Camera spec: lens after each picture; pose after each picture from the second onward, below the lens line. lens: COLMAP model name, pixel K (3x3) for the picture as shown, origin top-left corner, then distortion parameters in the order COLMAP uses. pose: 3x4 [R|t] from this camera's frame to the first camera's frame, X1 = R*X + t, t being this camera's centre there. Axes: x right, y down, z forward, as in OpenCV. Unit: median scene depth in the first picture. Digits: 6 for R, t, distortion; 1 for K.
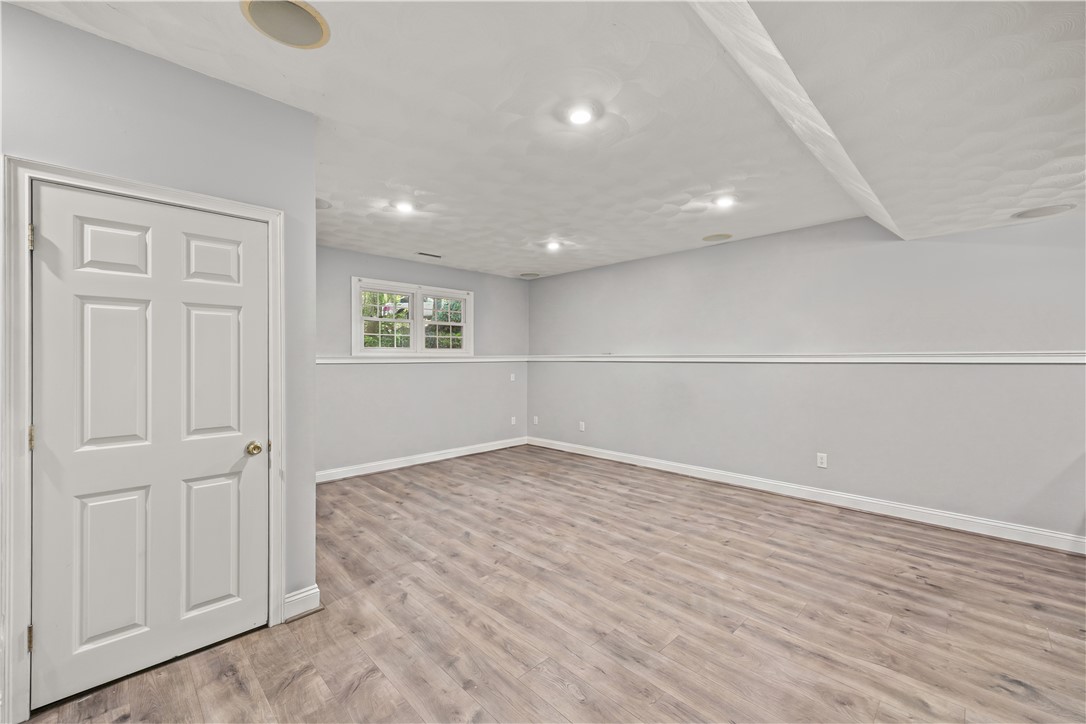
lens RADIAL K [[442.2, 0, 536.7], [0, 442.2, 360.3], [0, 0, 1]] dist [0.005590, -0.000512]
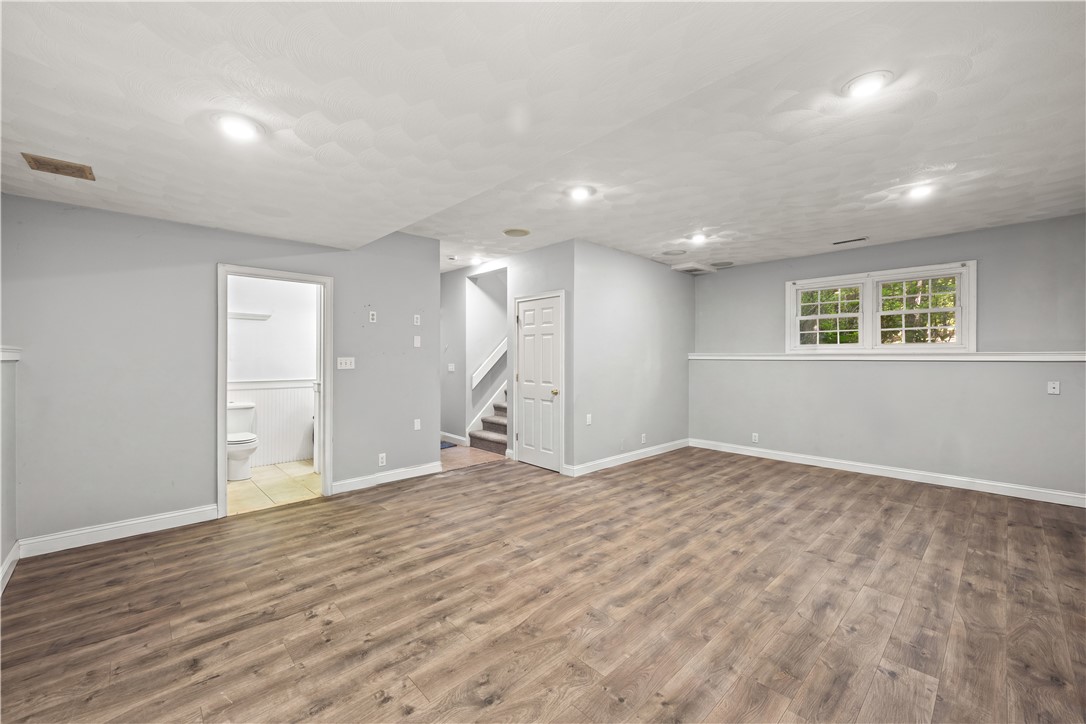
lens RADIAL K [[442.2, 0, 536.7], [0, 442.2, 360.3], [0, 0, 1]] dist [0.005590, -0.000512]
pose [[-0.041635, 0.009343, -0.999089, 0.744089], [-0.006139, 0.999935, 0.009607, 0.001966], [0.999114, 0.006533, -0.041575, 0.423066]]
